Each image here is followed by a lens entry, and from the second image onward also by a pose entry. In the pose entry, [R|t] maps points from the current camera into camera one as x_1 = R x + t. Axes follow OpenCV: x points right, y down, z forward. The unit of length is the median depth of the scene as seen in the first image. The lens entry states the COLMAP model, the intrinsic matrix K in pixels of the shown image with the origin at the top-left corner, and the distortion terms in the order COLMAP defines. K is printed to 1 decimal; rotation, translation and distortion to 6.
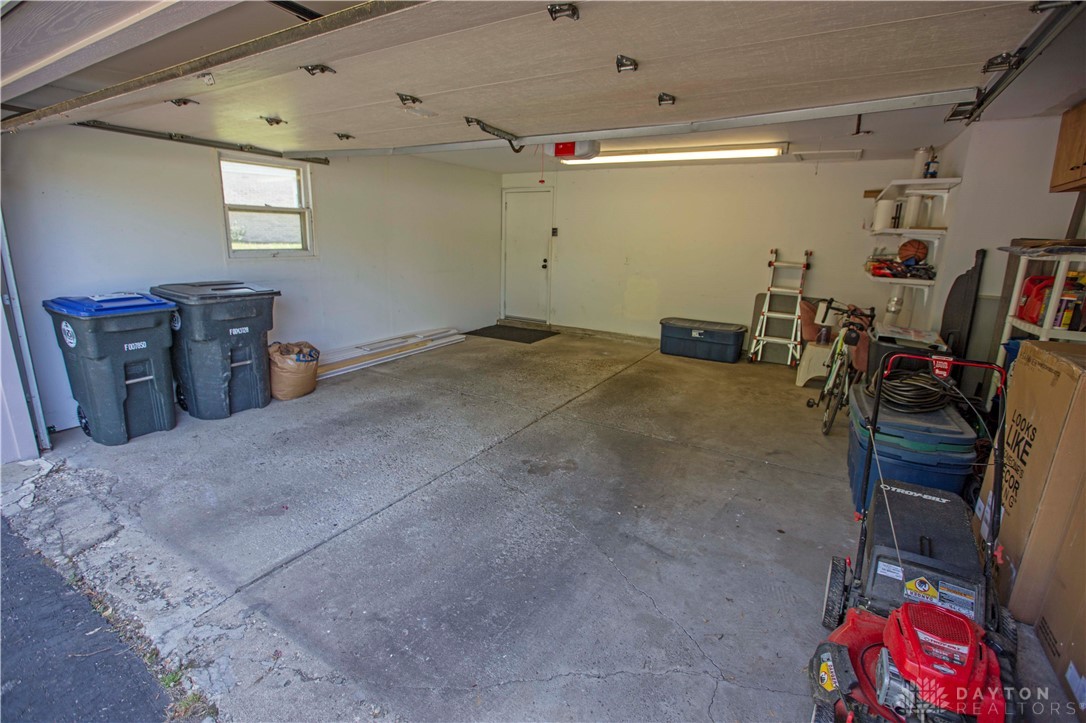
lens RADIAL K [[511.2, 0, 543.0], [0, 511.2, 361.5], [0, 0, 1]] dist [-0.063493, 0.023243]
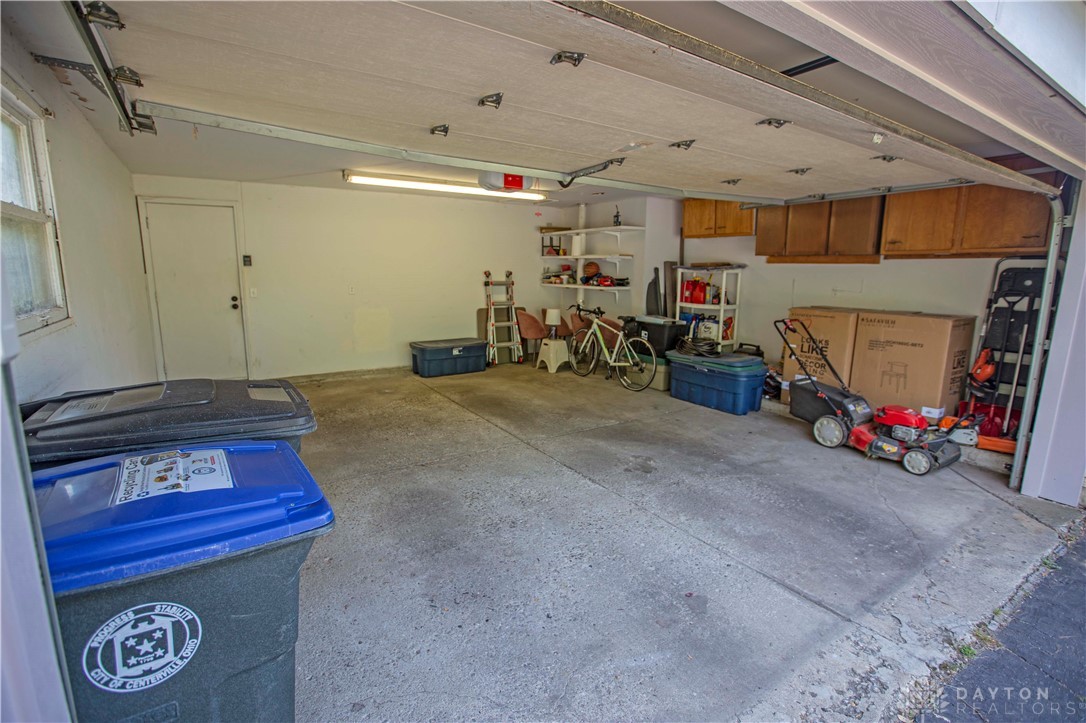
lens RADIAL K [[511.2, 0, 543.0], [0, 511.2, 361.5], [0, 0, 1]] dist [-0.063493, 0.023243]
pose [[0.420469, -0.186717, 0.887887, -0.965574], [0.218803, 0.970581, 0.100491, -0.169119], [-0.880529, 0.152019, 0.448953, 0.581408]]
